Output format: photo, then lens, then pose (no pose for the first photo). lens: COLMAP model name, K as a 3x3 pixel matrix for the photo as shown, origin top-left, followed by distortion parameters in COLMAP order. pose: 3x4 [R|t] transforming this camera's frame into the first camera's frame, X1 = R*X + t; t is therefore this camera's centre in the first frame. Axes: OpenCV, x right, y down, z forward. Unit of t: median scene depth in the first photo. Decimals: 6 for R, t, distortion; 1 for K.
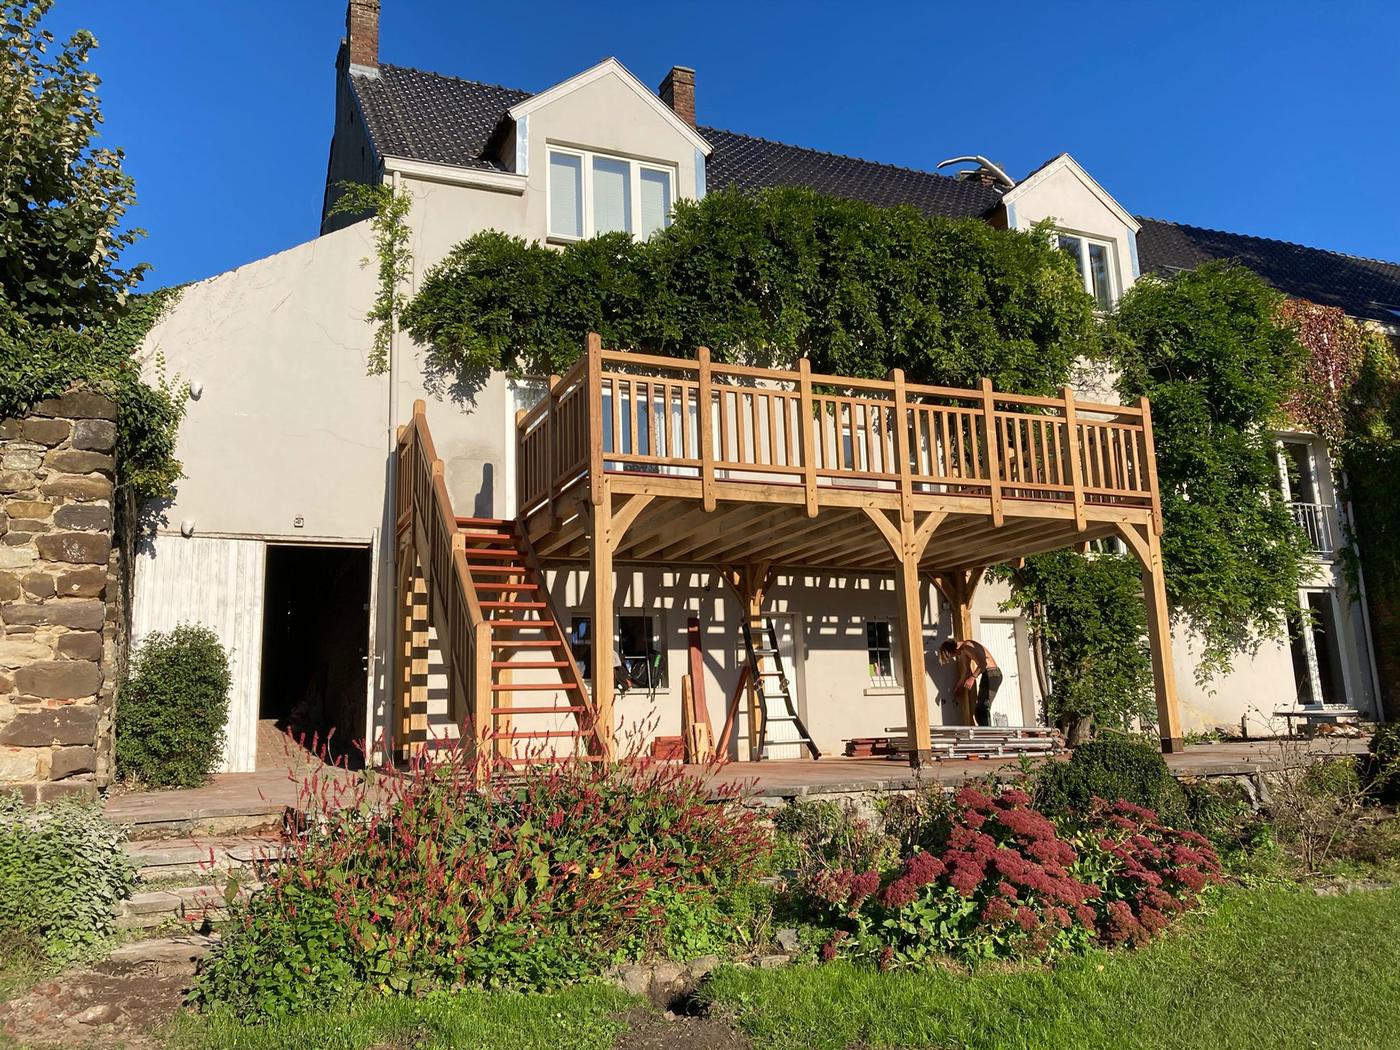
lens RADIAL K [[1161.4, 0, 708.0], [0, 1161.4, 520.2], [0, 0, 1]] dist [0.038472, -0.038802]
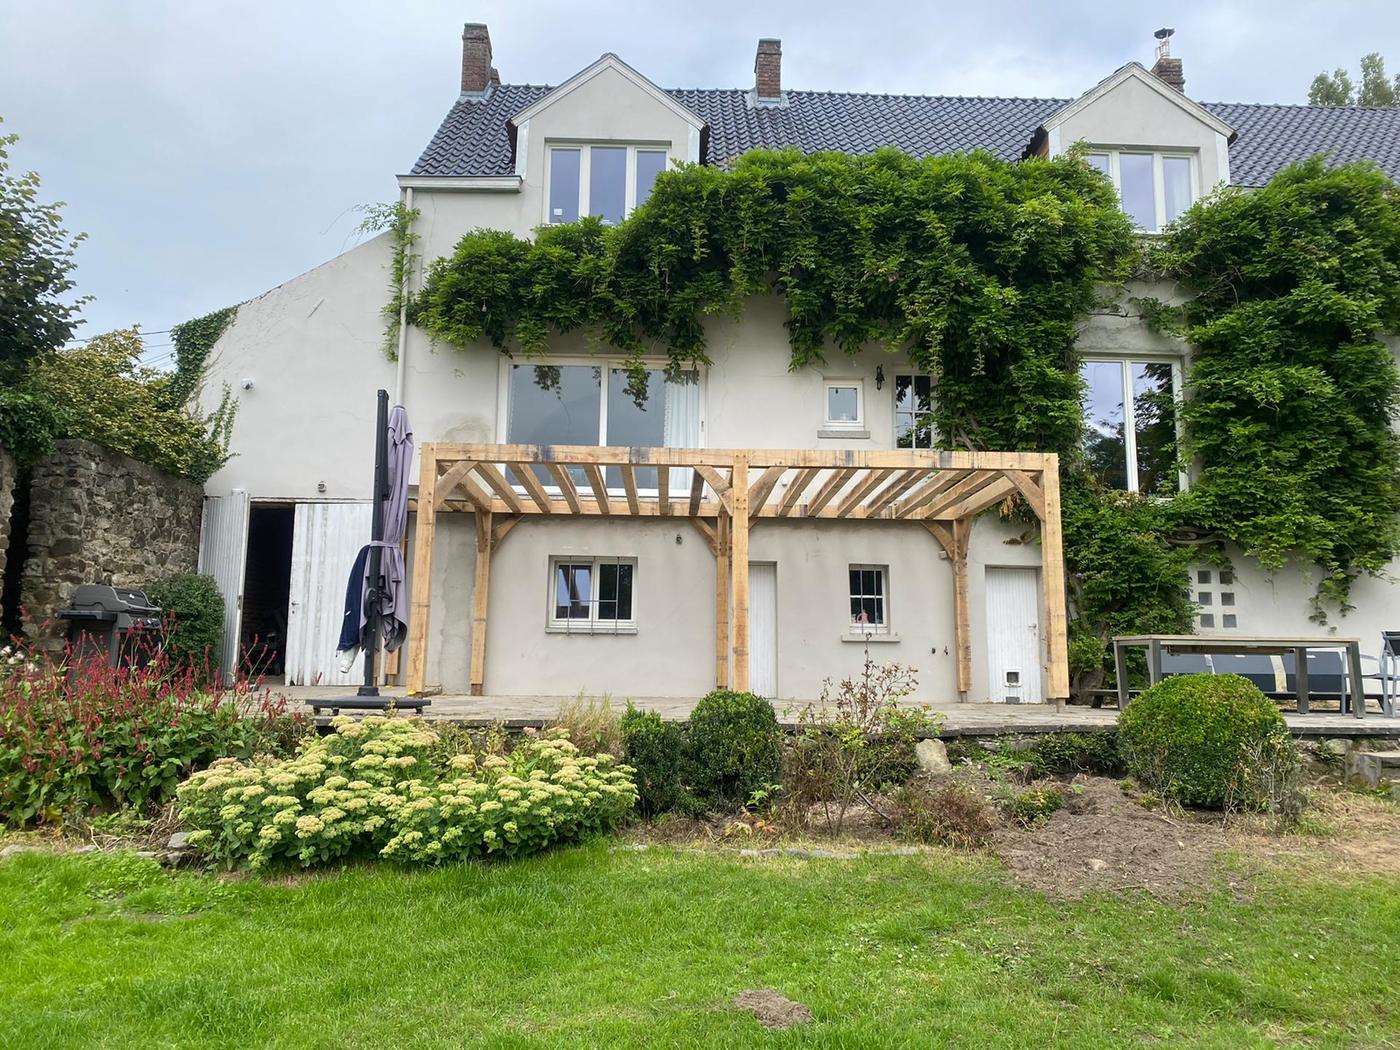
lens RADIAL K [[1078.6, 0, 699.9], [0, 1078.6, 523.7], [0, 0, 1]] dist [0.026977, -0.014710]
pose [[0.924473, -0.010559, -0.381100, 0.421968], [0.029460, 0.998606, 0.043796, 0.000774], [0.380106, -0.051716, 0.923496, 0.084890]]
